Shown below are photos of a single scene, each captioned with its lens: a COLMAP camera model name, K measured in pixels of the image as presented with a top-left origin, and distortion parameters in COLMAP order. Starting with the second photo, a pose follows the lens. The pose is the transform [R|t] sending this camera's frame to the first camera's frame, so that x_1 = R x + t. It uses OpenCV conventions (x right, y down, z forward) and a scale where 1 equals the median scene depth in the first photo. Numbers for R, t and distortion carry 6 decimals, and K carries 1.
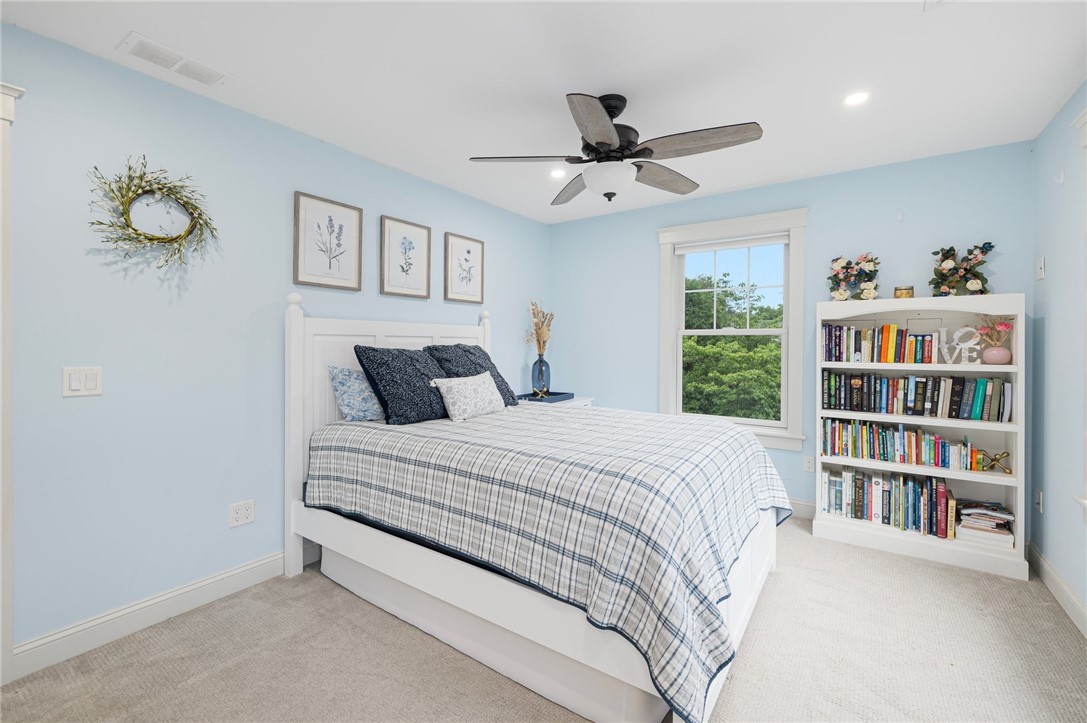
lens RADIAL K [[465.5, 0, 539.1], [0, 465.5, 352.7], [0, 0, 1]] dist [-0.000686, 0.000315]
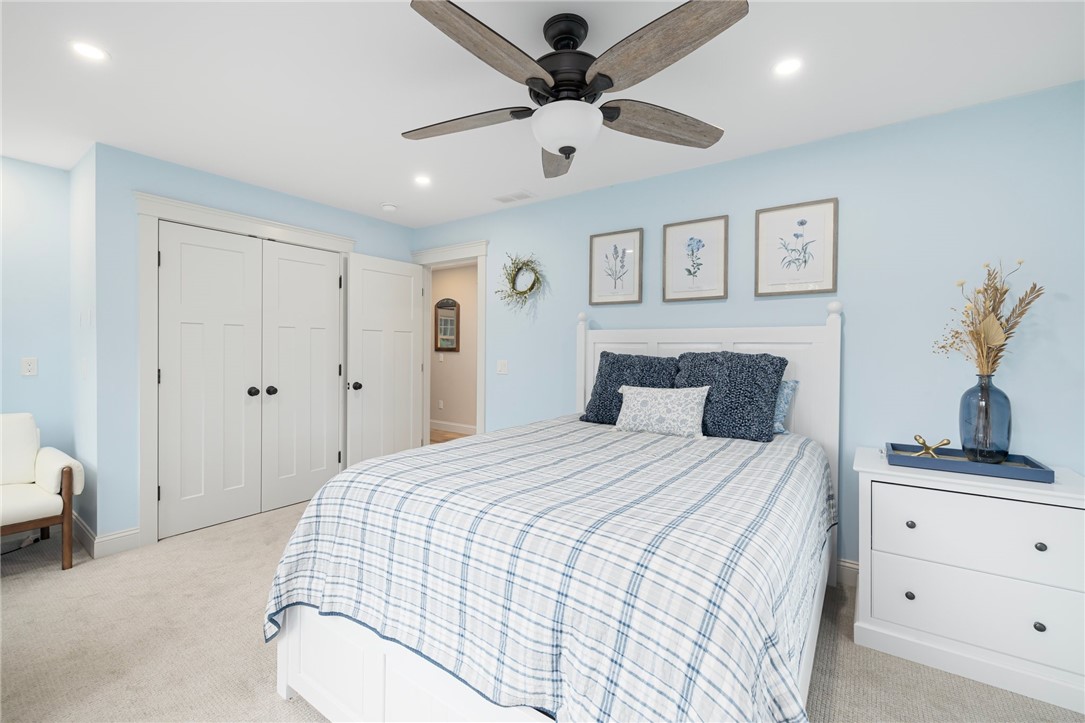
lens RADIAL K [[464.7, 0, 538.1], [0, 464.7, 352.7], [0, 0, 1]] dist [-0.000686, 0.000315]
pose [[-0.020340, 0.007280, -0.999767, 0.687316], [-0.029160, 0.999544, 0.007872, -0.014345], [0.999368, 0.029313, -0.020119, 0.743392]]
